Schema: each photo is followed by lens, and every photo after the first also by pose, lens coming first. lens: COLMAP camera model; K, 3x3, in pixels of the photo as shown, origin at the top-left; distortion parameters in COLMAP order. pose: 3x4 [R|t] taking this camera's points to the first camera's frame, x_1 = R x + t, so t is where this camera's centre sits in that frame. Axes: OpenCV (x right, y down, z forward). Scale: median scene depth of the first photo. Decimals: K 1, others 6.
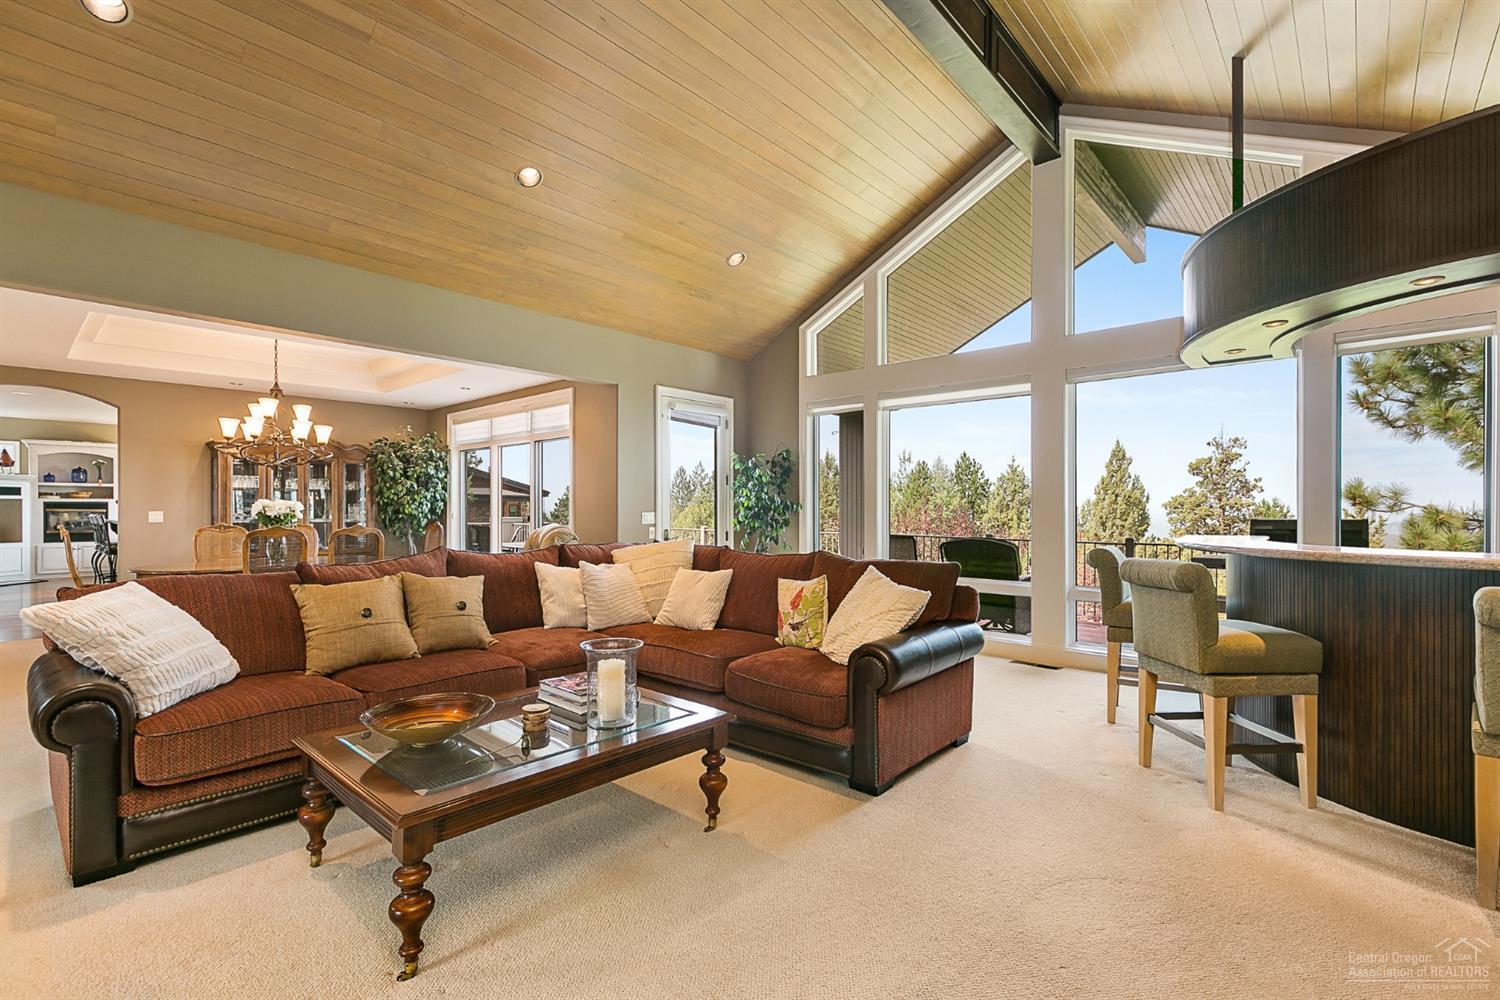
lens RADIAL K [[673.6, 0, 744.1], [0, 673.6, 507.7], [0, 0, 1]] dist [0.004235, -0.000026]
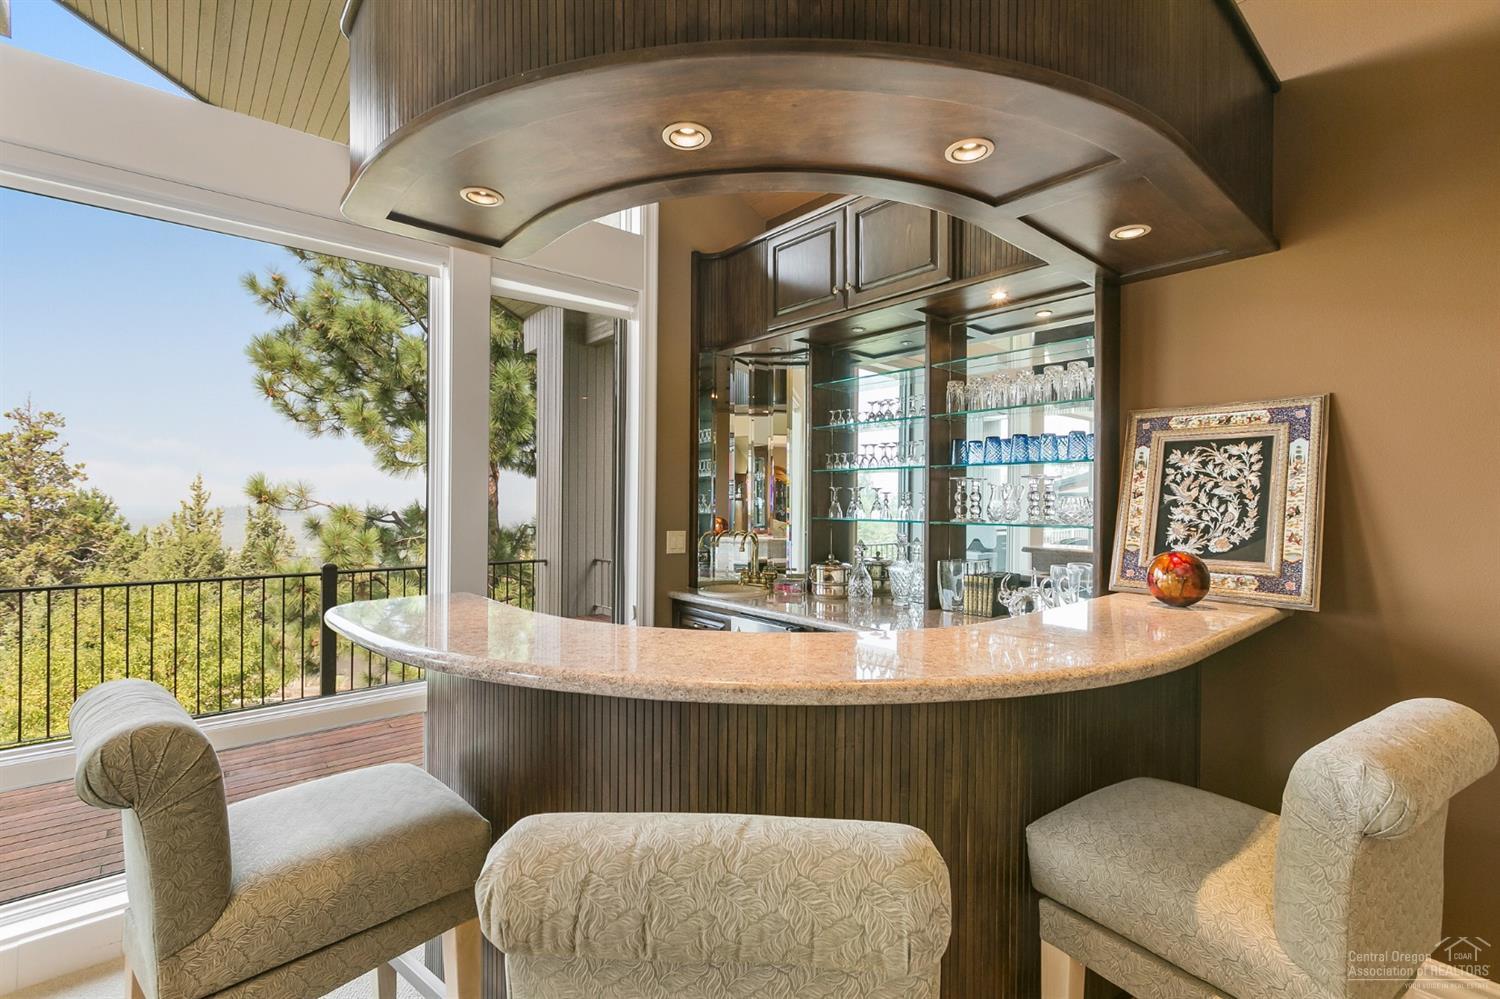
lens RADIAL K [[673.6, 0, 748.0], [0, 673.6, 501.6], [0, 0, 1]] dist [0.004235, -0.000026]
pose [[0.121667, 0.000280, 0.992571, 0.151690], [-0.006831, 0.999977, 0.000555, -0.016333], [-0.992547, -0.006848, 0.121666, 0.400717]]
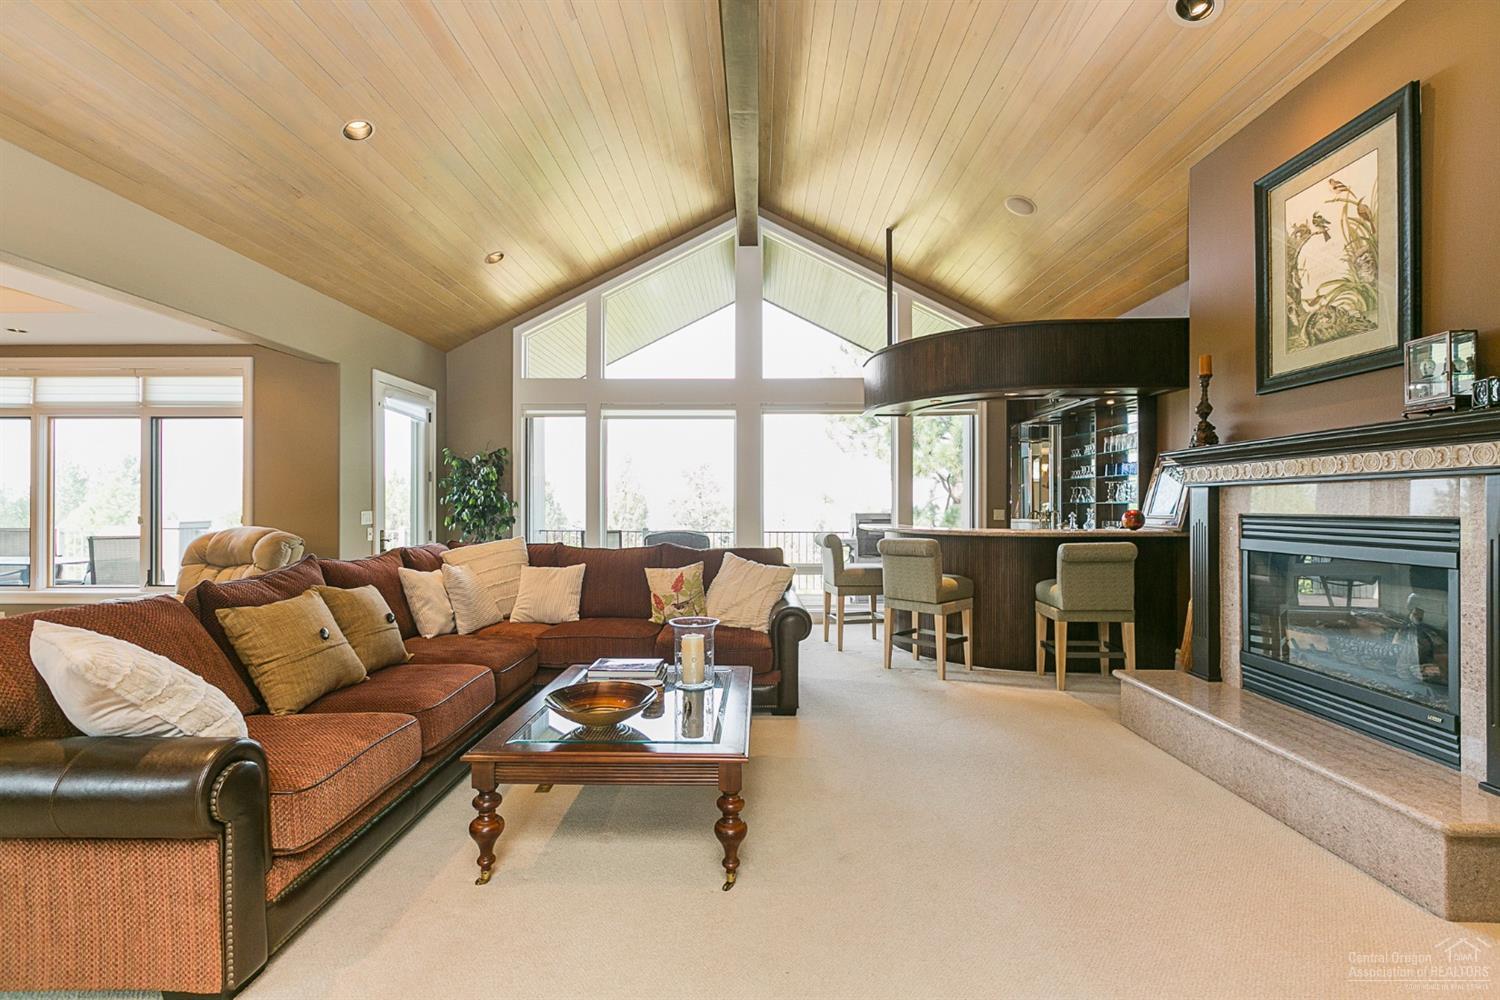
lens RADIAL K [[673.6, 0, 729.9], [0, 673.6, 498.4], [0, 0, 1]] dist [0.004235, -0.000026]
pose [[0.761991, 0.005677, 0.647562, -0.343770], [-0.001169, 0.999972, -0.007392, -0.003825], [-0.647586, 0.004876, 0.761977, 0.011196]]
